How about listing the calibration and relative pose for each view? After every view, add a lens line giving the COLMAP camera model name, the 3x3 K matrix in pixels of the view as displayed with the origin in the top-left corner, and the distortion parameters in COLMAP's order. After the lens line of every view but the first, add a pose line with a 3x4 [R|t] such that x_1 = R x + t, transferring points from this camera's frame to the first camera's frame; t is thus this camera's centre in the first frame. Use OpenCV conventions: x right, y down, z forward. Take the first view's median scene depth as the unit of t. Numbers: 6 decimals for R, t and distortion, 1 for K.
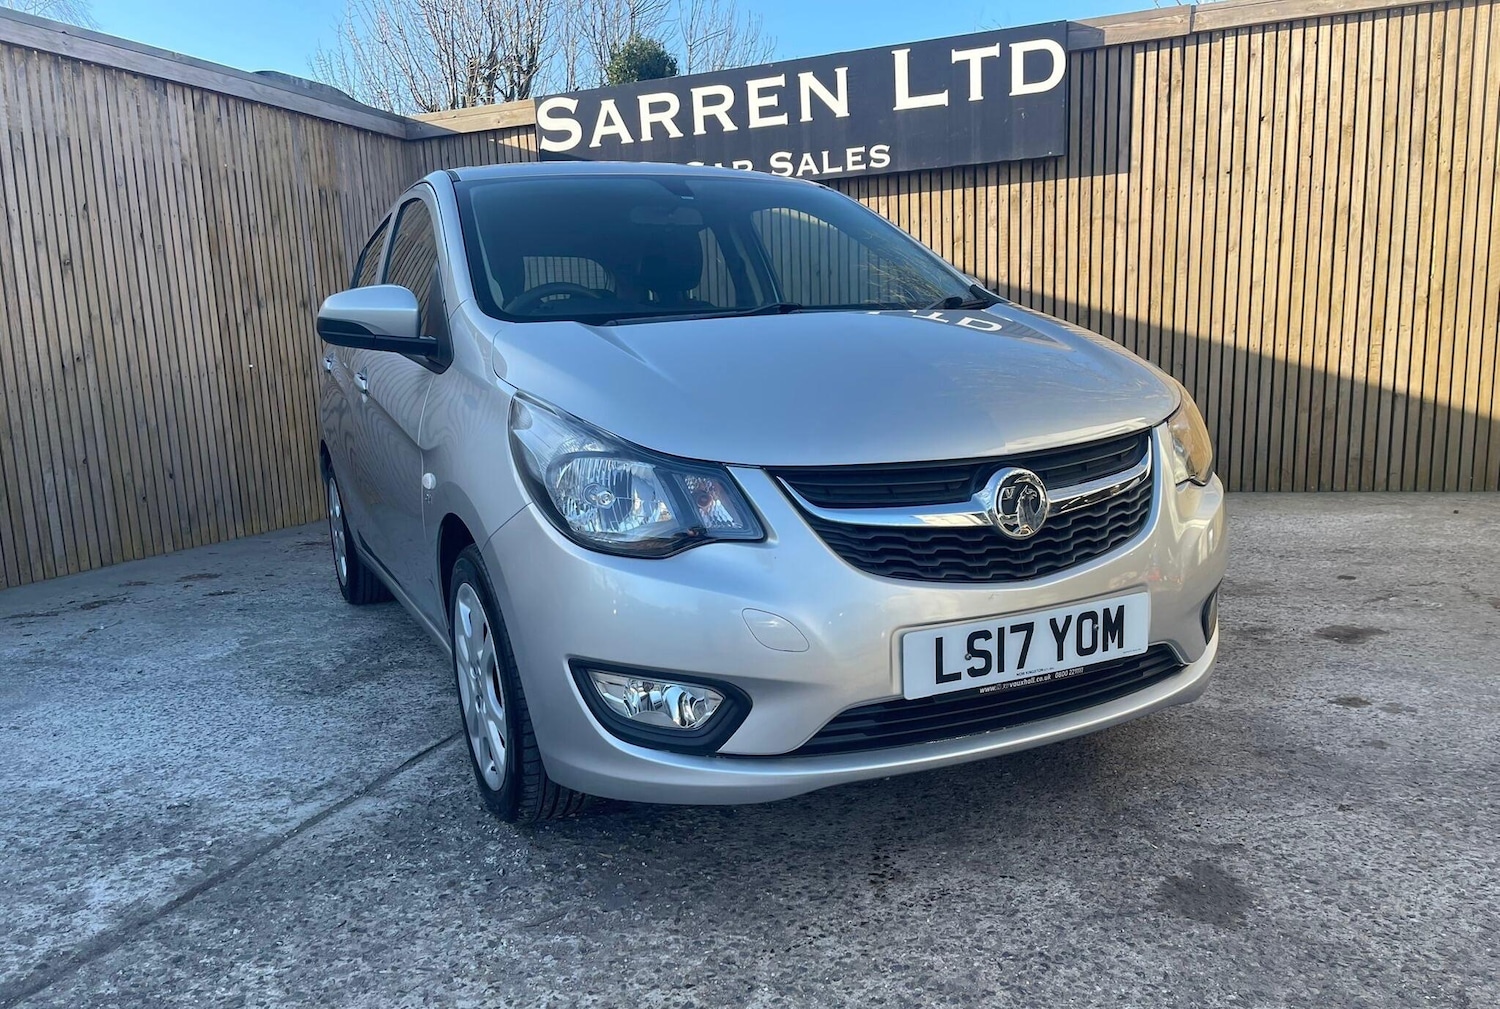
lens RADIAL K [[1139.0, 0, 752.2], [0, 1139.0, 570.9], [0, 0, 1]] dist [0.063844, -0.079218]
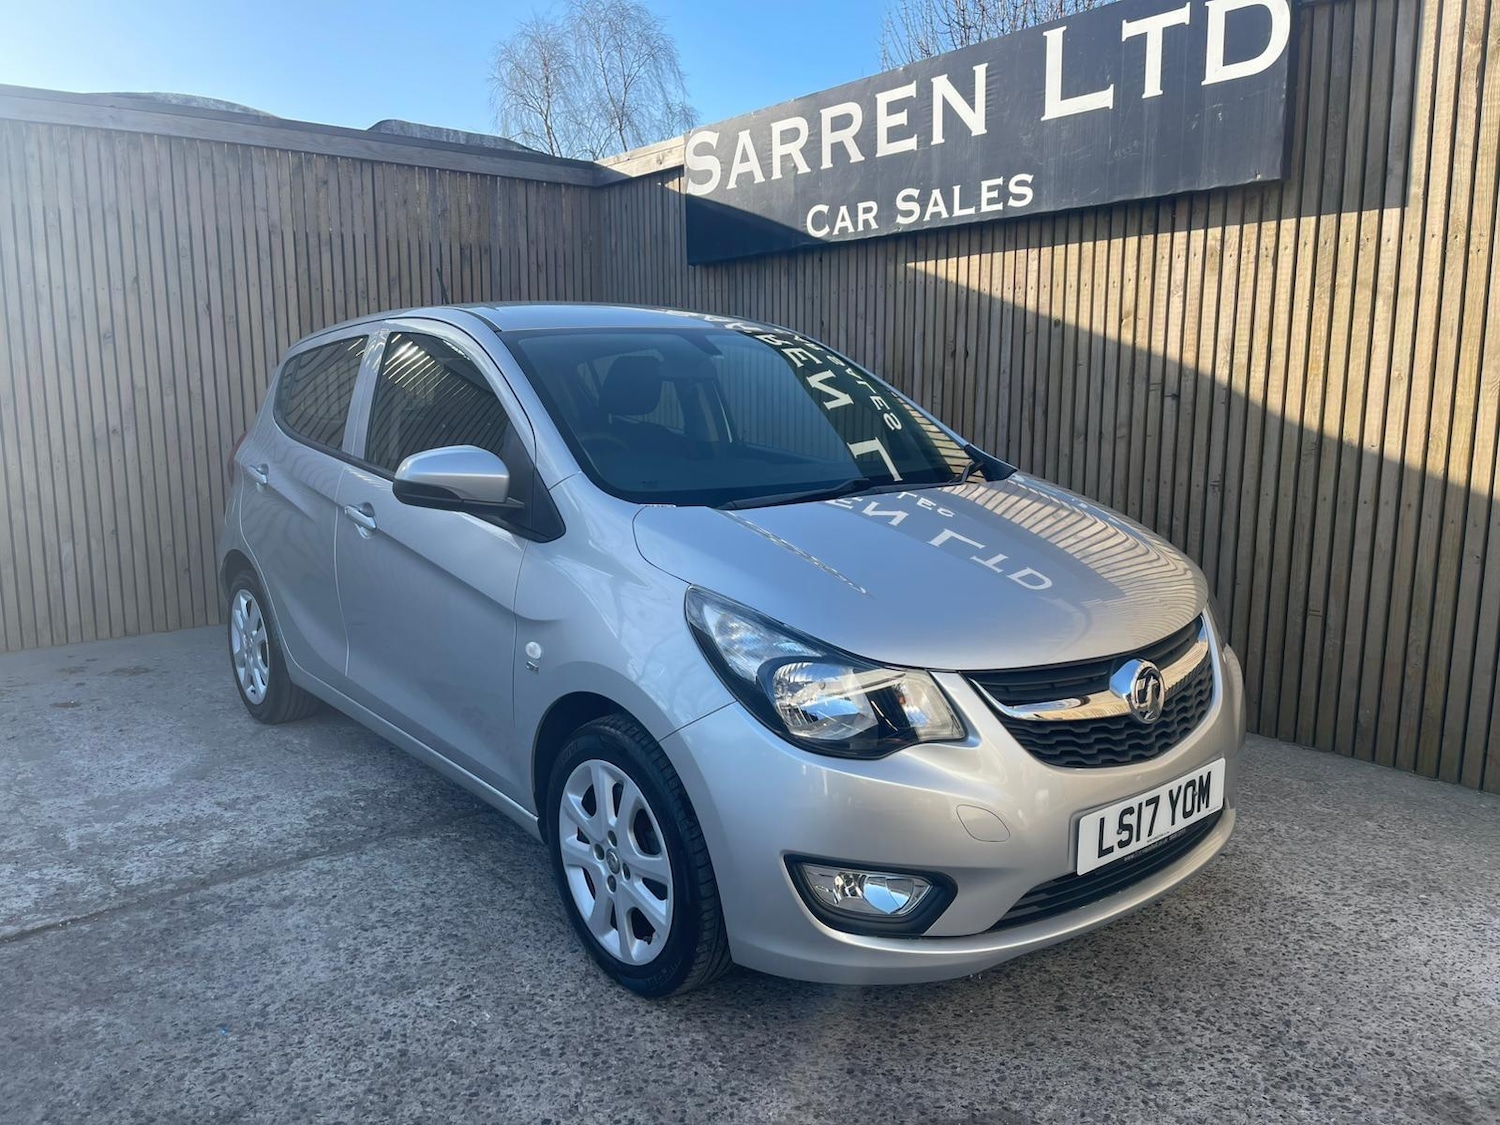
lens RADIAL K [[1137.0, 0, 743.6], [0, 1137.0, 566.9], [0, 0, 1]] dist [0.074735, -0.096786]
pose [[0.854519, 0.126970, -0.503662, 0.347821], [-0.132379, 0.990879, 0.025198, -0.141041], [0.502268, 0.045142, 0.863533, 0.354924]]
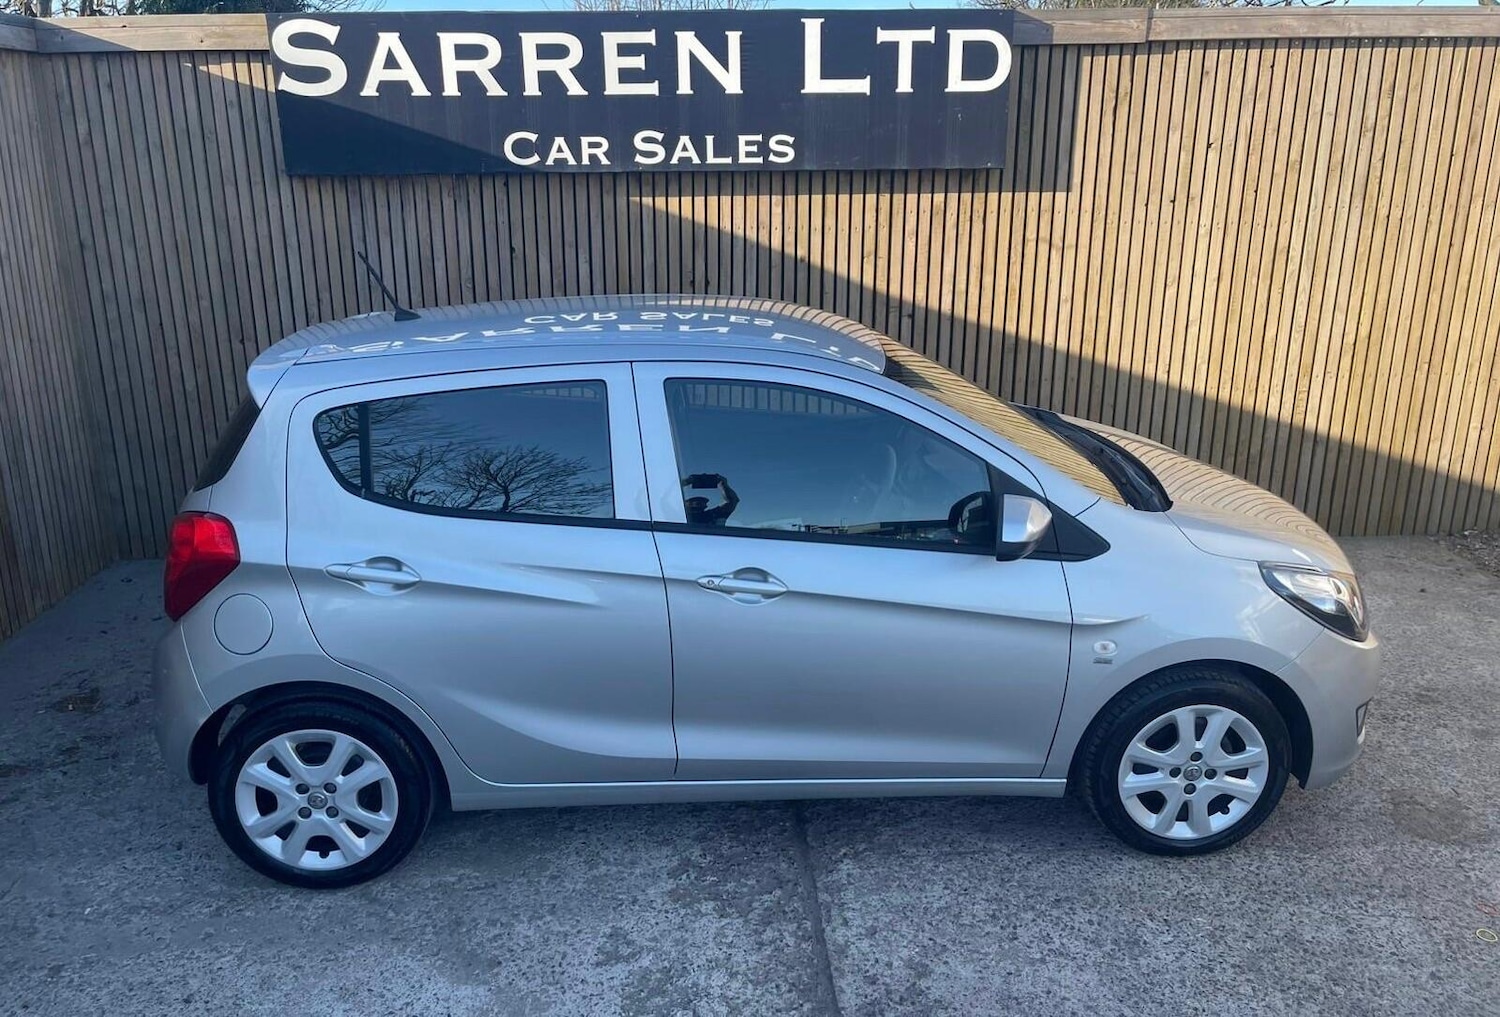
lens RADIAL K [[1139.0, 0, 752.0], [0, 1139.0, 463.1], [0, 0, 1]] dist [0.063844, -0.079218]
pose [[0.923188, -0.066696, 0.378518, -0.225712], [0.038533, 0.995928, 0.081505, -0.215880], [-0.382413, -0.060659, 0.921998, 0.274508]]
